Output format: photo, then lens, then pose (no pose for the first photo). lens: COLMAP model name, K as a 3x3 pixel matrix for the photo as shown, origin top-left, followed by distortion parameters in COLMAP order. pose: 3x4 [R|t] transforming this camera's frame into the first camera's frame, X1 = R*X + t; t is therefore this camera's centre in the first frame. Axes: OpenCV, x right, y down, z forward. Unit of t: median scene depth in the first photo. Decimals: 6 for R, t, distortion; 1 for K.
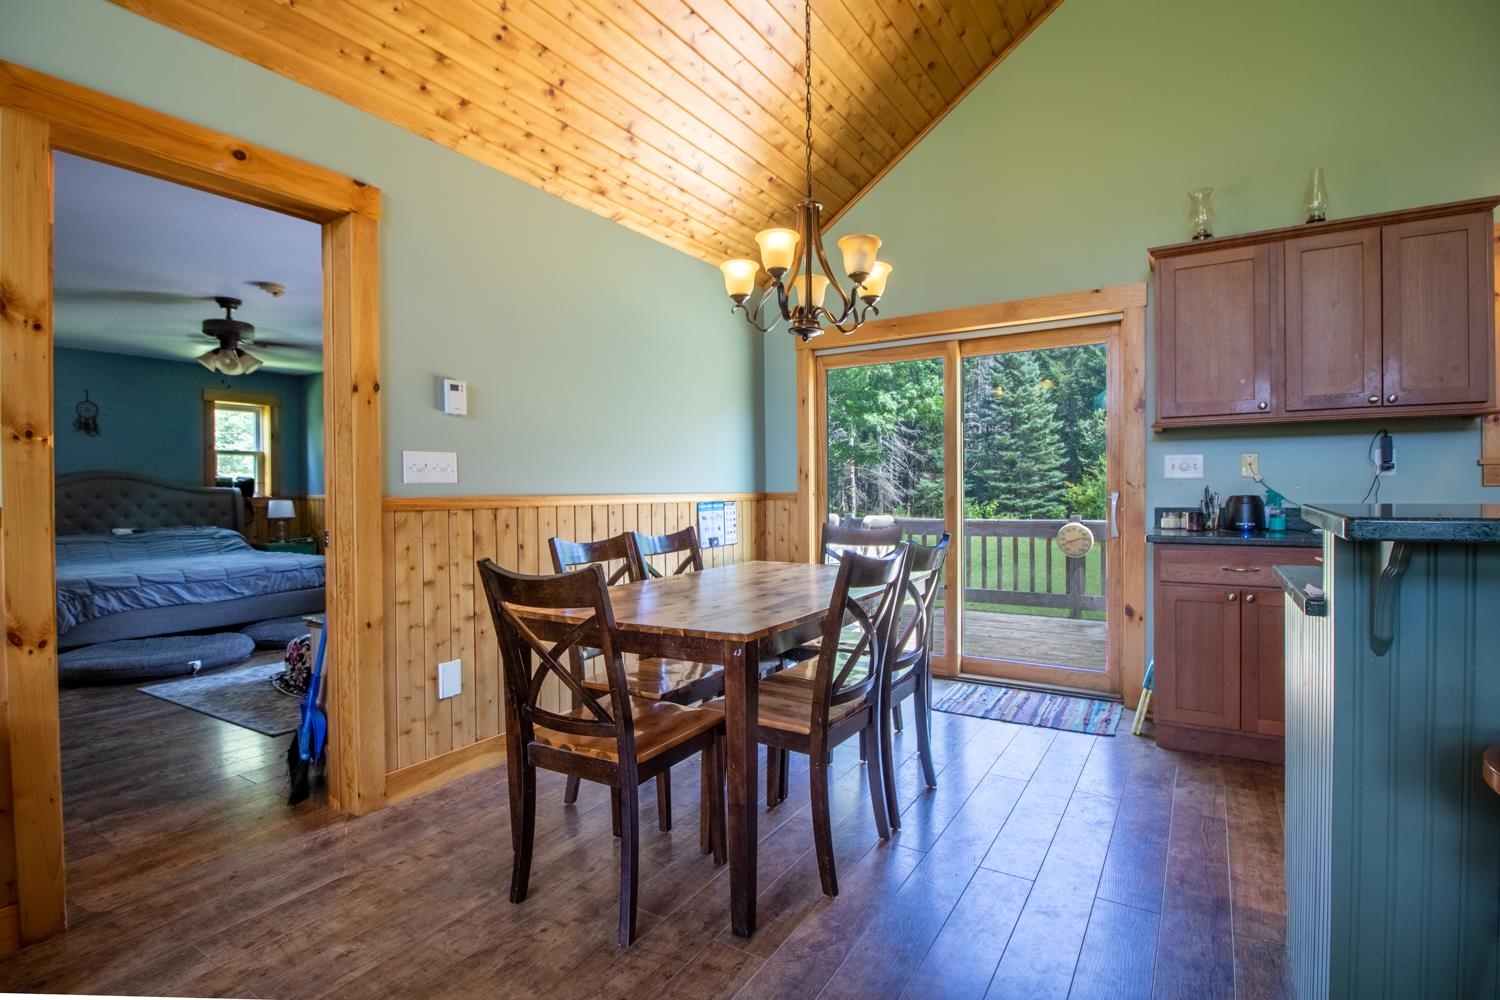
lens RADIAL K [[704.6, 0, 759.7], [0, 704.6, 497.0], [0, 0, 1]] dist [0.002230, -0.017897]
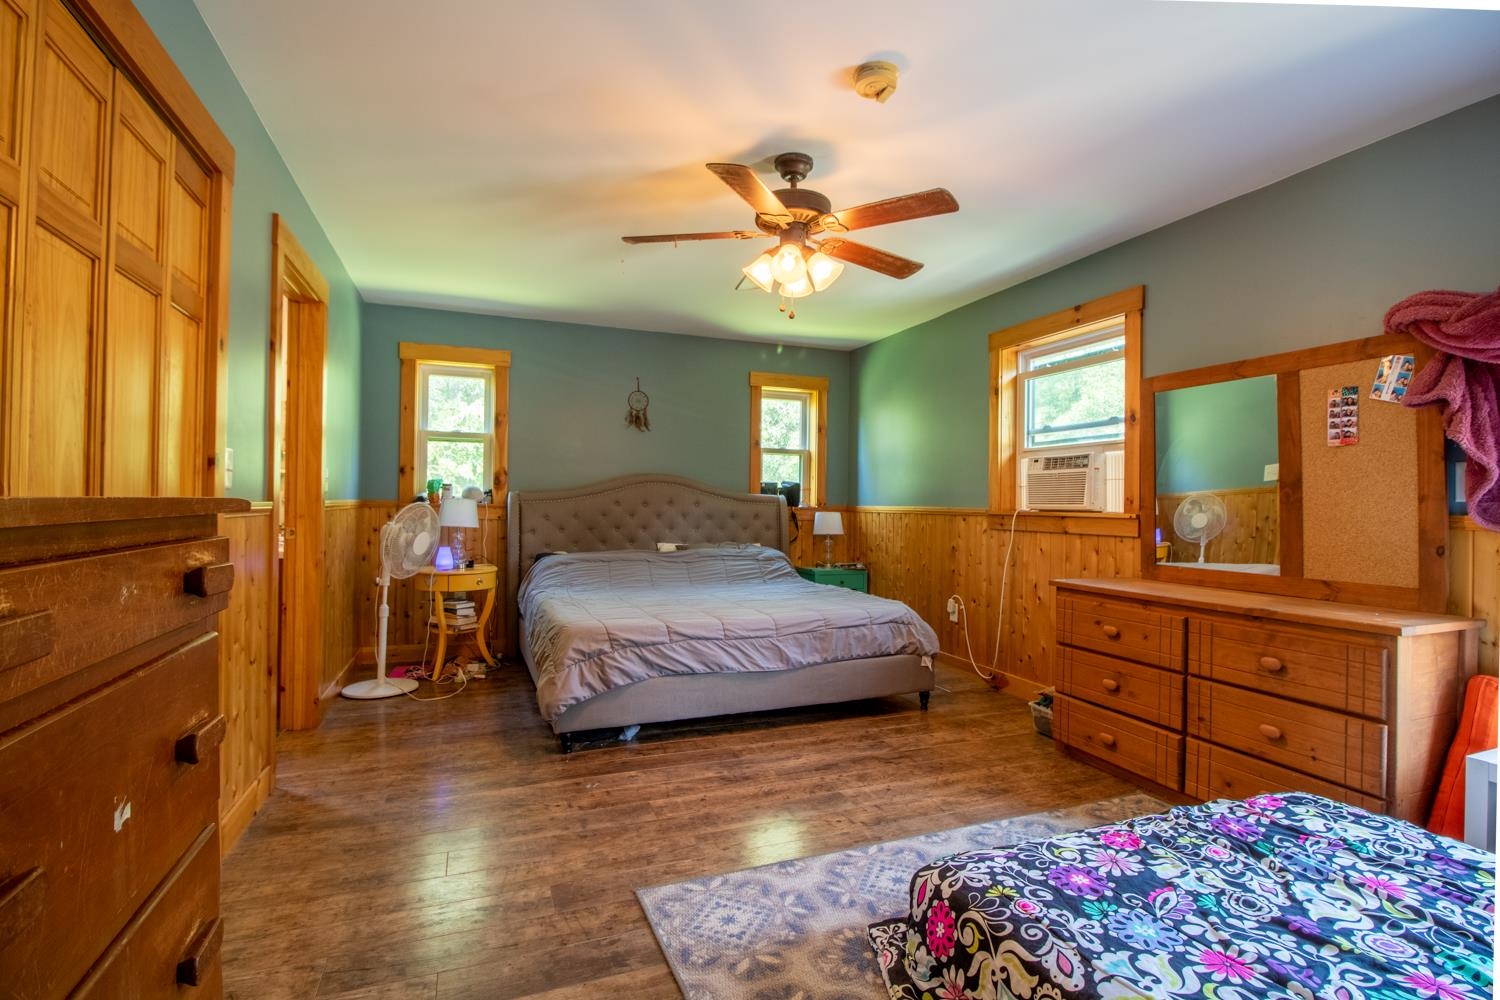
lens RADIAL K [[704.6, 0, 759.7], [0, 704.6, 497.0], [0, 0, 1]] dist [0.002230, -0.017897]
pose [[0.796514, 0.011946, -0.604503, -0.299979], [-0.022058, 0.999713, -0.009308, -0.003318], [0.604218, 0.020748, 0.796549, 0.370954]]
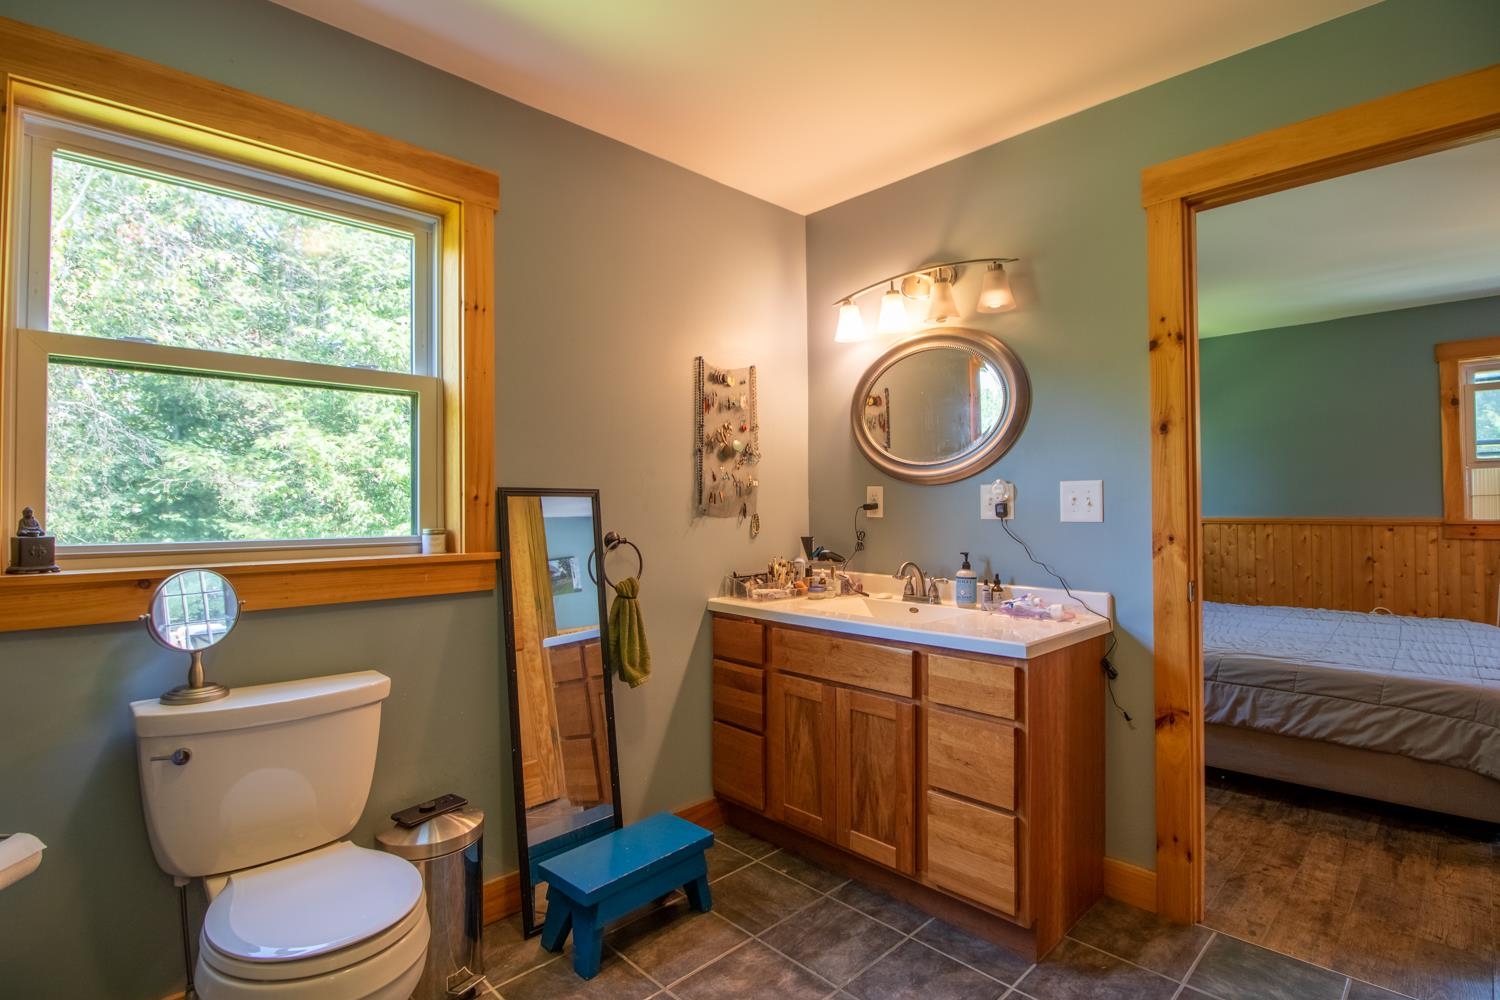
lens RADIAL K [[704.6, 0, 759.7], [0, 704.6, 497.0], [0, 0, 1]] dist [0.002230, -0.017897]
pose [[0.966018, 0.001058, -0.258474, -0.948381], [-0.005270, 0.999864, -0.015604, -0.009650], [0.258423, 0.016436, 0.965892, 0.240376]]
